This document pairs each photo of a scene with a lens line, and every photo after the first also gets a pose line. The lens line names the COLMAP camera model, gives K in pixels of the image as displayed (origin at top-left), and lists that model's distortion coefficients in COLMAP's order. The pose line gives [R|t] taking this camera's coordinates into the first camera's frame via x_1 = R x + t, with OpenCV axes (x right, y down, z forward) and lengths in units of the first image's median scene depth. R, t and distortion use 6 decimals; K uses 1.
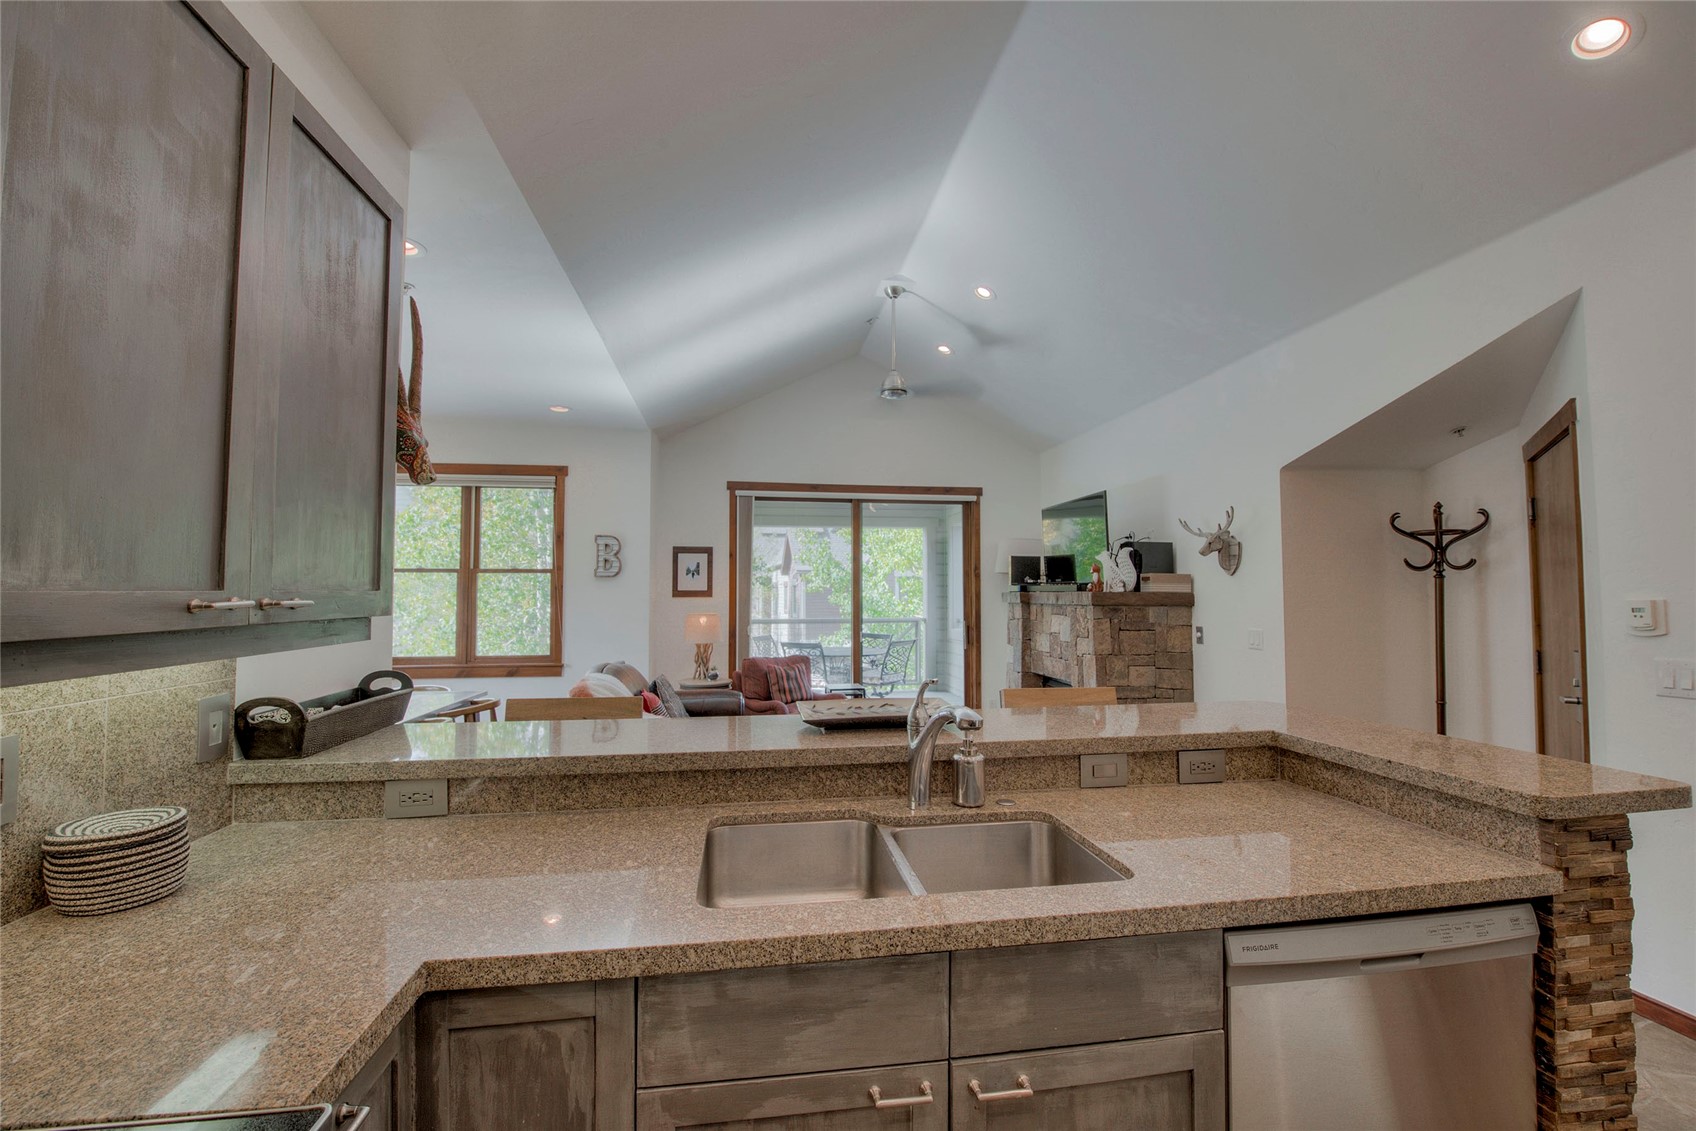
lens RADIAL K [[698.4, 0, 848.6], [0, 698.4, 561.8], [0, 0, 1]] dist [-0.019198, -0.000084]
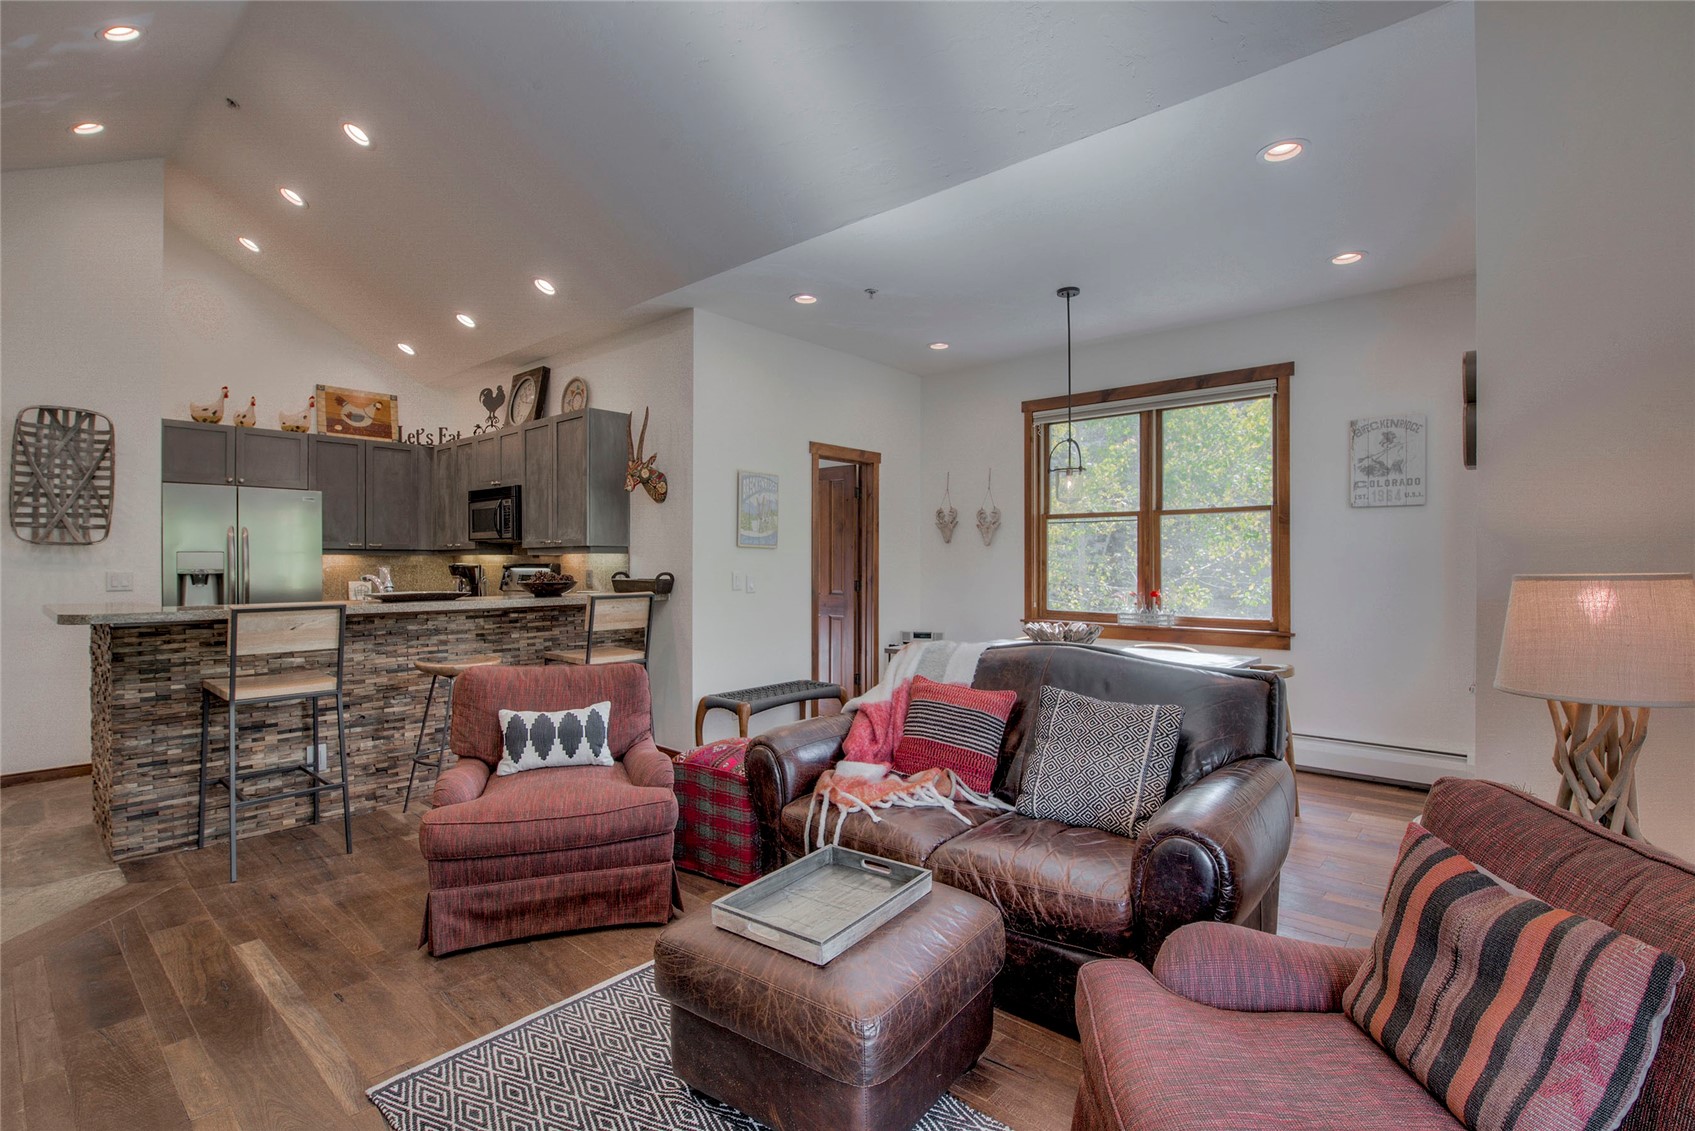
lens RADIAL K [[779.2, 0, 845.7], [0, 779.2, 560.3], [0, 0, 1]] dist [-0.001409, -0.000767]
pose [[-0.761752, 0.001531, -0.647866, 0.165047], [0.029927, 0.999013, -0.032826, 0.074095], [0.647177, -0.044394, -0.761046, 1.099772]]
